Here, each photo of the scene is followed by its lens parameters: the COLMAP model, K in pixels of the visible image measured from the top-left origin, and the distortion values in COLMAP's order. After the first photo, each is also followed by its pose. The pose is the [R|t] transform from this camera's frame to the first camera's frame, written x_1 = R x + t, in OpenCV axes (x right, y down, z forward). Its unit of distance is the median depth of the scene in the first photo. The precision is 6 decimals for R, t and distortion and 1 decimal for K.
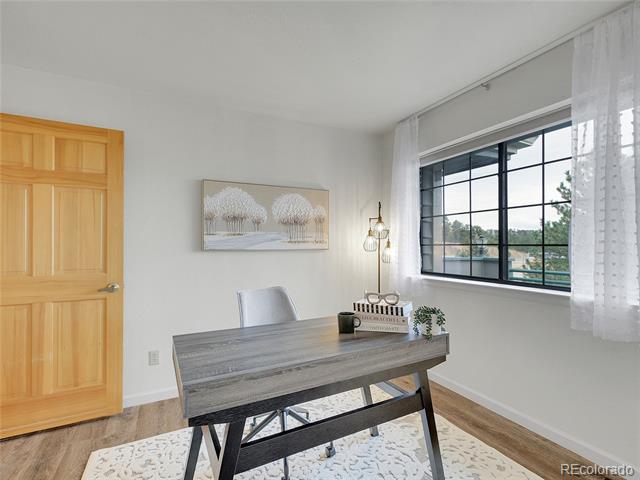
lens RADIAL K [[311.1, 0, 318.3], [0, 311.1, 238.7], [0, 0, 1]] dist [0.001820, 0.000376]
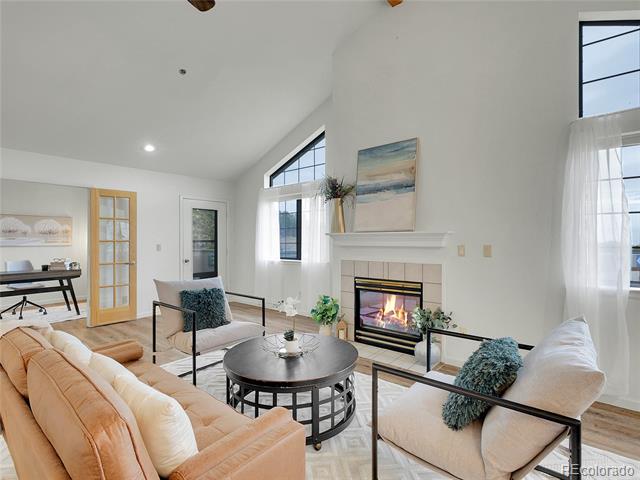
lens RADIAL K [[312.1, 0, 320.4], [0, 312.1, 237.8], [0, 0, 1]] dist [0.002470, 0.000686]
pose [[0.915075, 0.005444, 0.403247, 0.835213], [-0.008516, 0.999947, 0.005825, -0.051893], [-0.403194, -0.008764, 0.915072, -1.880722]]
